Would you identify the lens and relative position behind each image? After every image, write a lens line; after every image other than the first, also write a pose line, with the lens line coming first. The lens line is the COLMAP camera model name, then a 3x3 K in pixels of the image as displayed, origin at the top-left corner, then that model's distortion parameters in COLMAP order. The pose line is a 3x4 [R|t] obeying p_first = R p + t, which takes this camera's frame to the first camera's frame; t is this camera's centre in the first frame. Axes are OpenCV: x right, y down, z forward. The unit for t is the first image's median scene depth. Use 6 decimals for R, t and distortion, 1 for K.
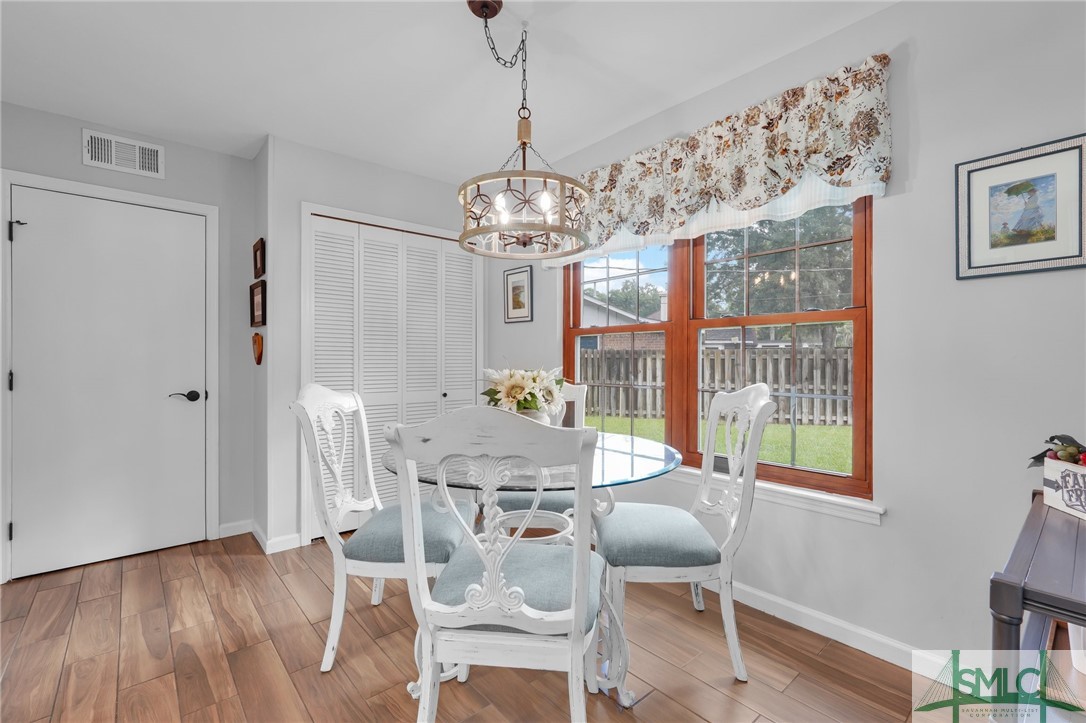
lens RADIAL K [[476.8, 0, 547.8], [0, 476.8, 361.2], [0, 0, 1]] dist [-0.007959, 0.003039]
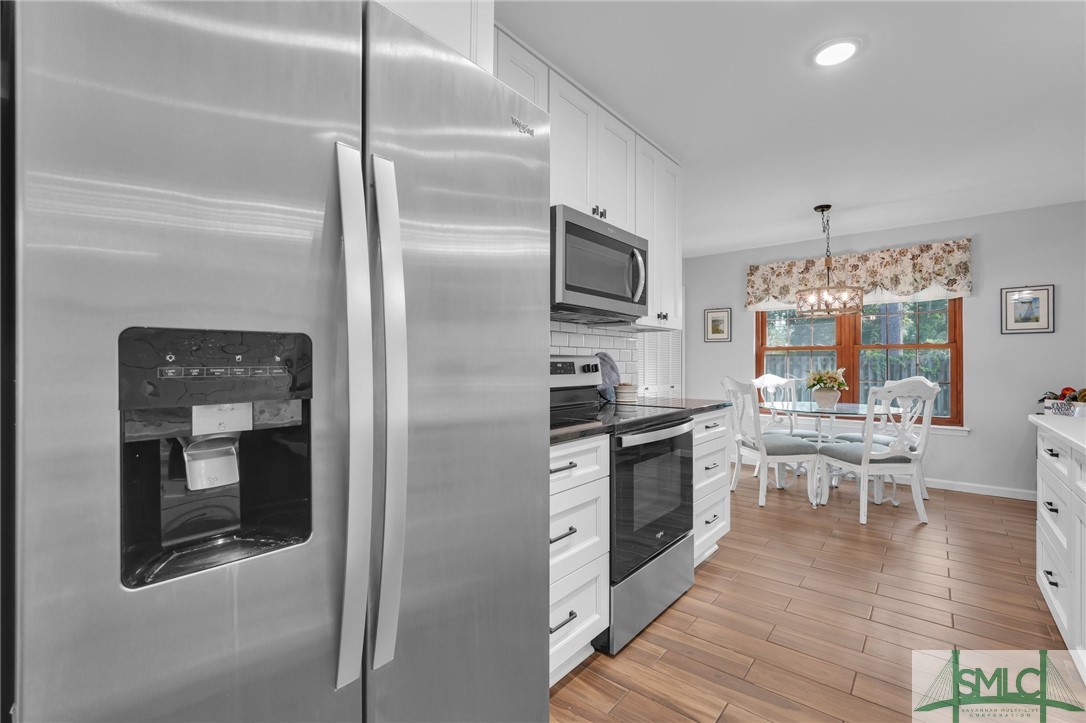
lens RADIAL K [[476.8, 0, 546.4], [0, 476.8, 362.1], [0, 0, 1]] dist [-0.007959, 0.003039]
pose [[0.986461, 0.006036, 0.163887, -1.470160], [-0.004577, 0.999946, -0.009279, 0.007882], [-0.163934, 0.008404, 0.986435, -0.826732]]
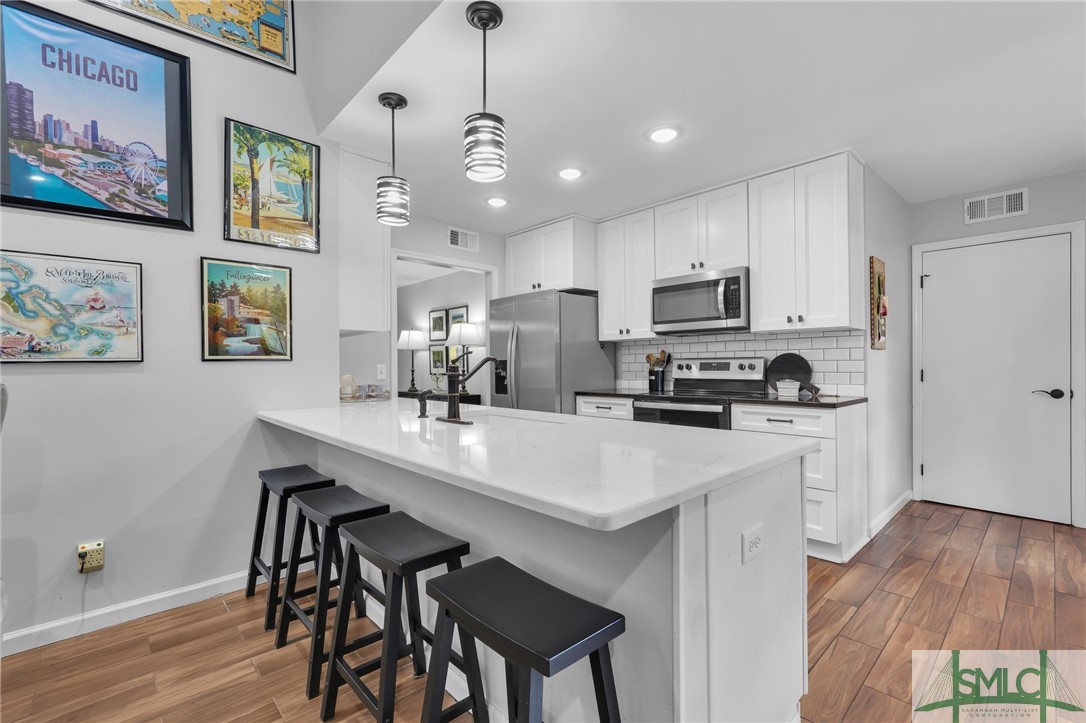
lens RADIAL K [[476.8, 0, 544.1], [0, 476.8, 361.8], [0, 0, 1]] dist [-0.007959, 0.003039]
pose [[0.030498, -0.001737, -0.999533, 0.489534], [-0.000359, 0.999998, -0.001749, -0.002070], [0.999535, 0.000412, 0.030498, -0.367230]]
